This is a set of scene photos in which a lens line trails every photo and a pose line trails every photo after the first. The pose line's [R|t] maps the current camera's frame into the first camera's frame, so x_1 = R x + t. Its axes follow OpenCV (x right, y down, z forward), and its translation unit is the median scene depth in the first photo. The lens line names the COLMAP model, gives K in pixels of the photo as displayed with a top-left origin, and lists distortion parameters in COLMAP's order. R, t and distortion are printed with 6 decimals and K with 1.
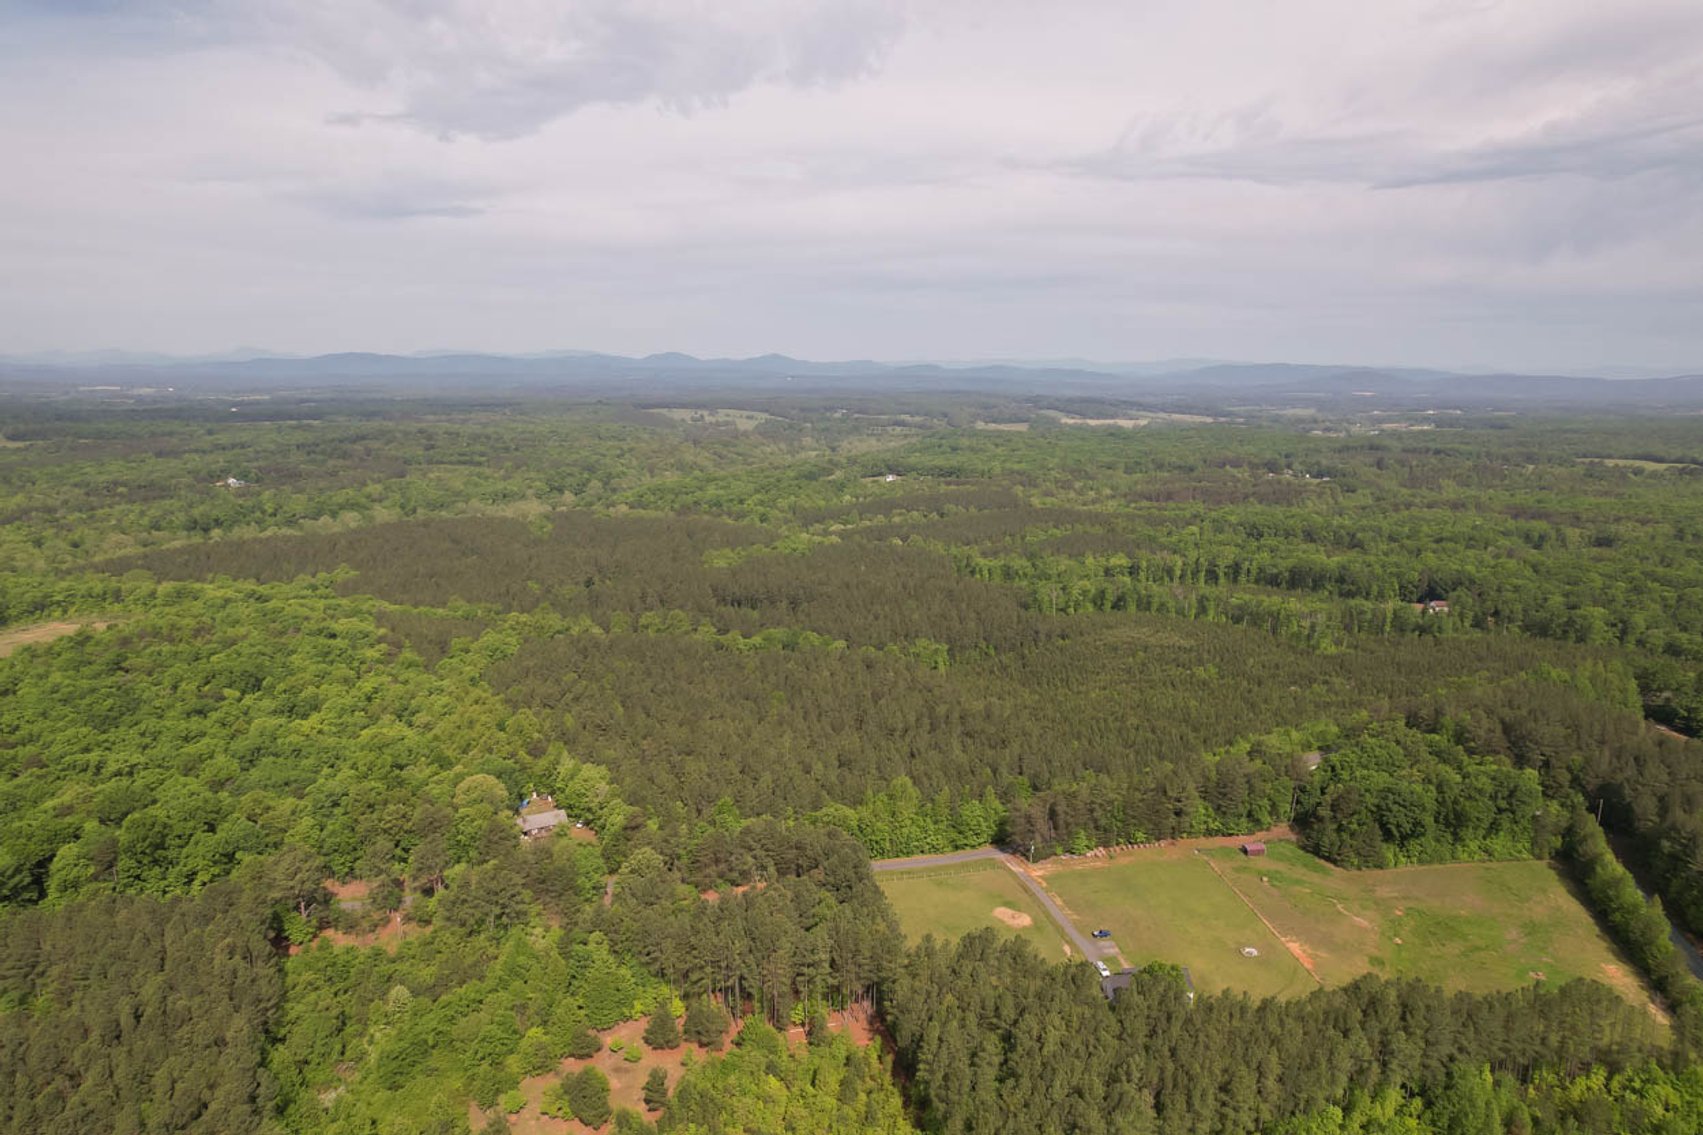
lens RADIAL K [[1103.9, 0, 846.4], [0, 1103.9, 557.7], [0, 0, 1]] dist [-0.071853, 0.068835]
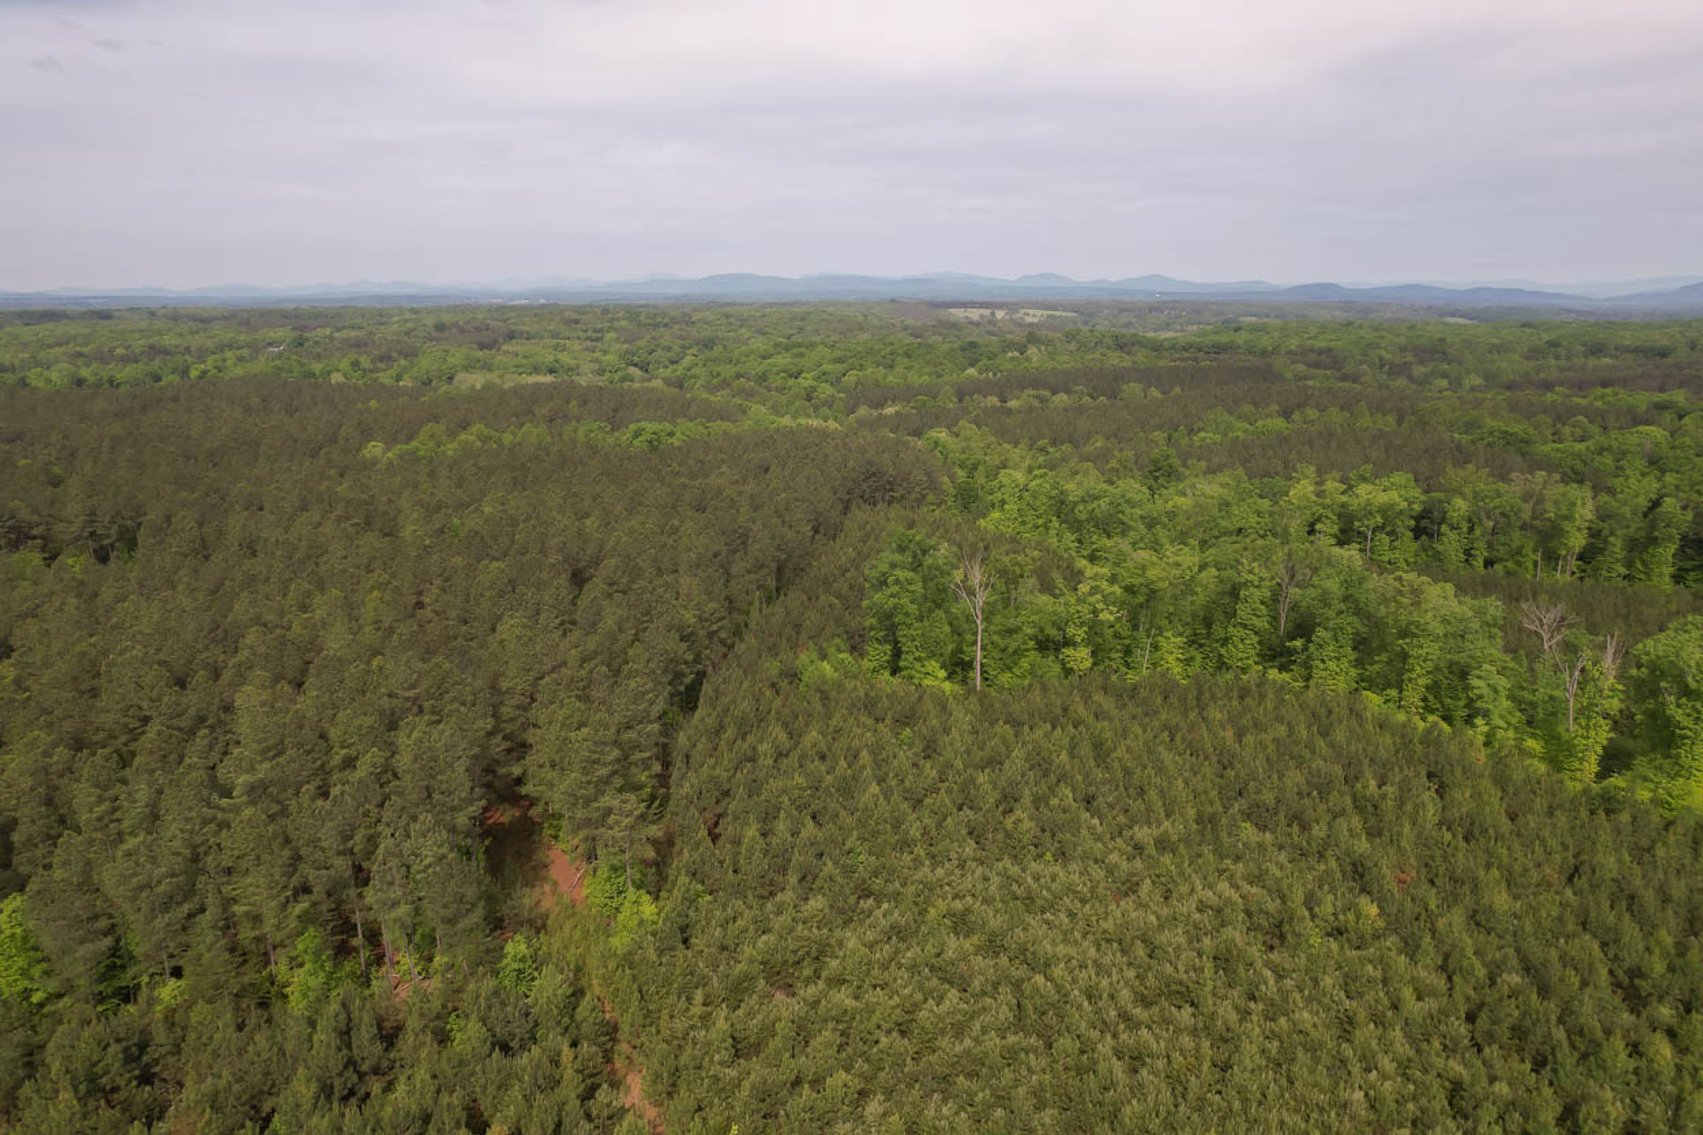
lens RADIAL K [[1103.9, 0, 855.6], [0, 1103.9, 564.6], [0, 0, 1]] dist [-0.071853, 0.068835]
pose [[0.945097, 0.074552, -0.318171, 0.151751], [-0.051843, 0.995505, 0.079265, 0.004828], [0.322650, -0.058418, 0.944714, 0.470100]]
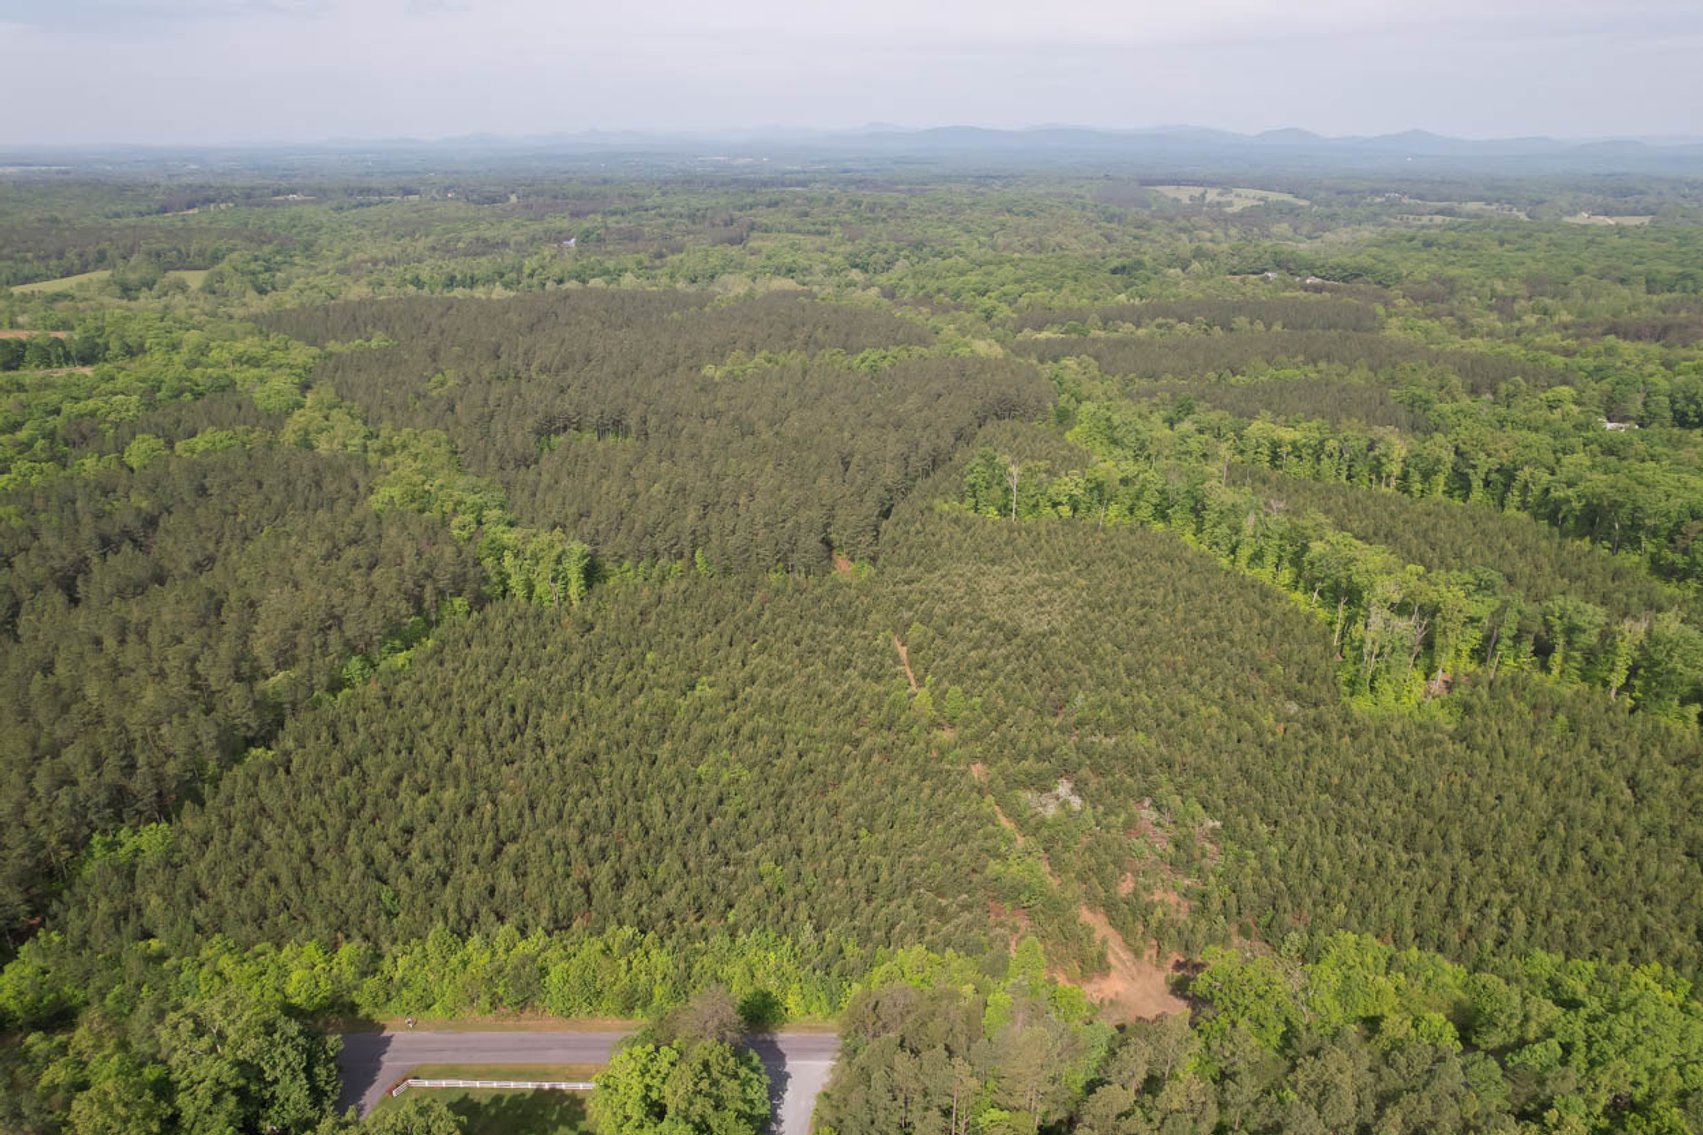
lens RADIAL K [[1103.9, 0, 844.1], [0, 1103.9, 573.2], [0, 0, 1]] dist [-0.071853, 0.068835]
pose [[0.860818, 0.184541, -0.474275, 0.247106], [-0.085464, 0.971123, 0.222746, -0.024882], [0.501685, -0.151211, 0.851732, 0.285141]]
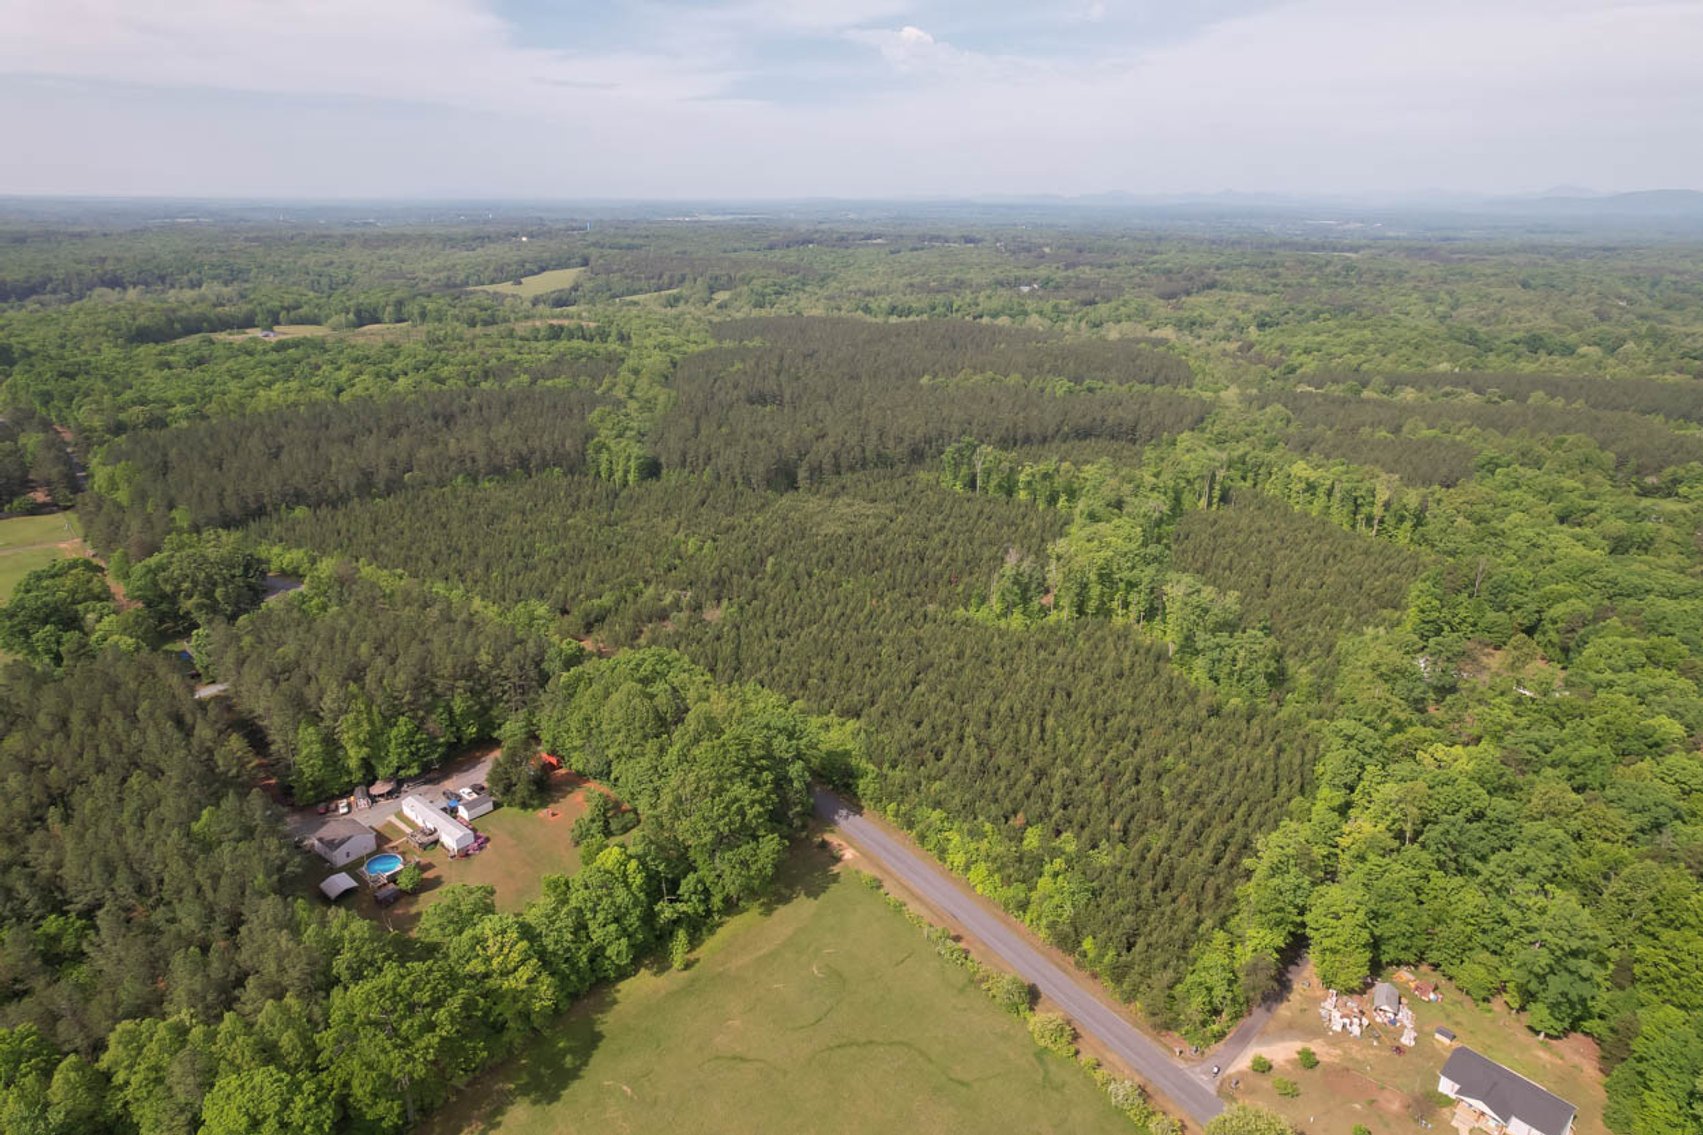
lens RADIAL K [[1103.9, 0, 844.2], [0, 1103.9, 571.3], [0, 0, 1]] dist [-0.071853, 0.068835]
pose [[0.479933, 0.284781, -0.829797, 0.486339], [-0.158604, 0.958428, 0.237193, -0.035083], [0.862849, 0.017772, 0.505149, 0.343108]]
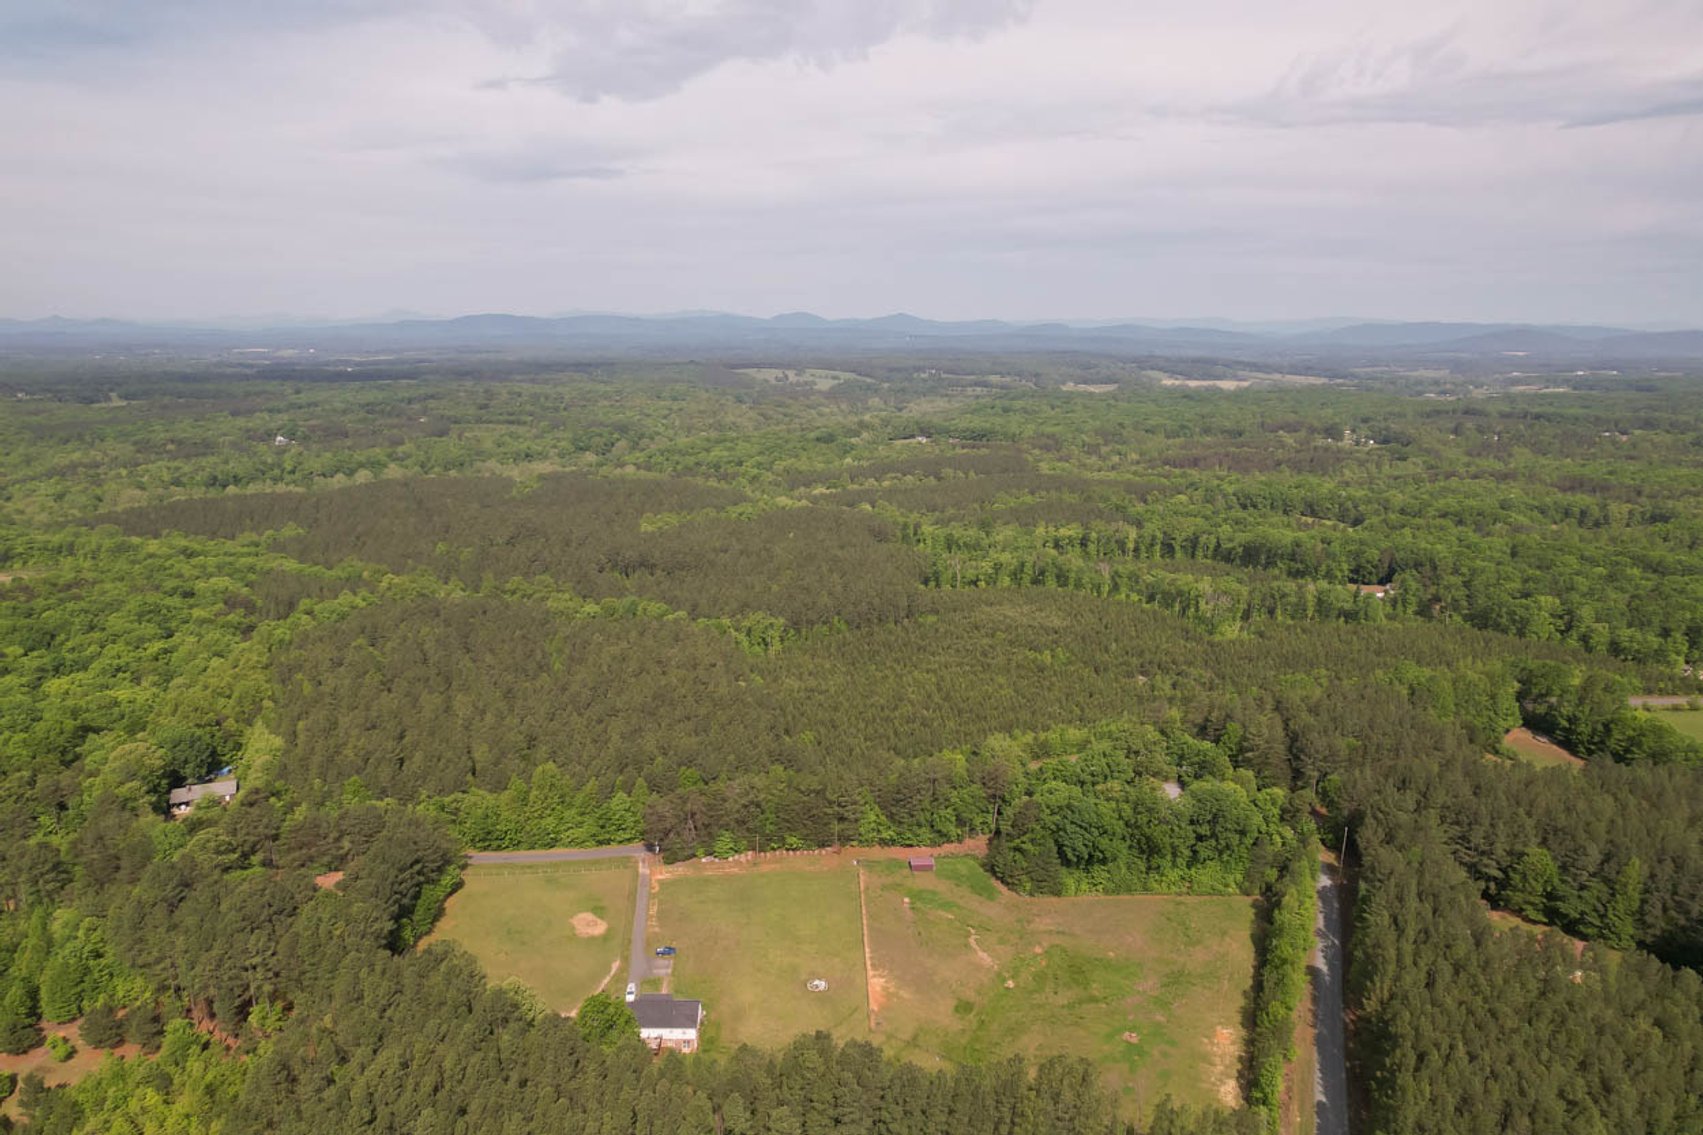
lens RADIAL K [[1103.9, 0, 844.3], [0, 1103.9, 578.0], [0, 0, 1]] dist [-0.071853, 0.068835]
pose [[0.992571, 0.022316, -0.119602, 0.128505], [-0.015917, 0.998404, 0.054190, -0.003974], [0.120620, -0.051884, 0.991342, 0.036948]]
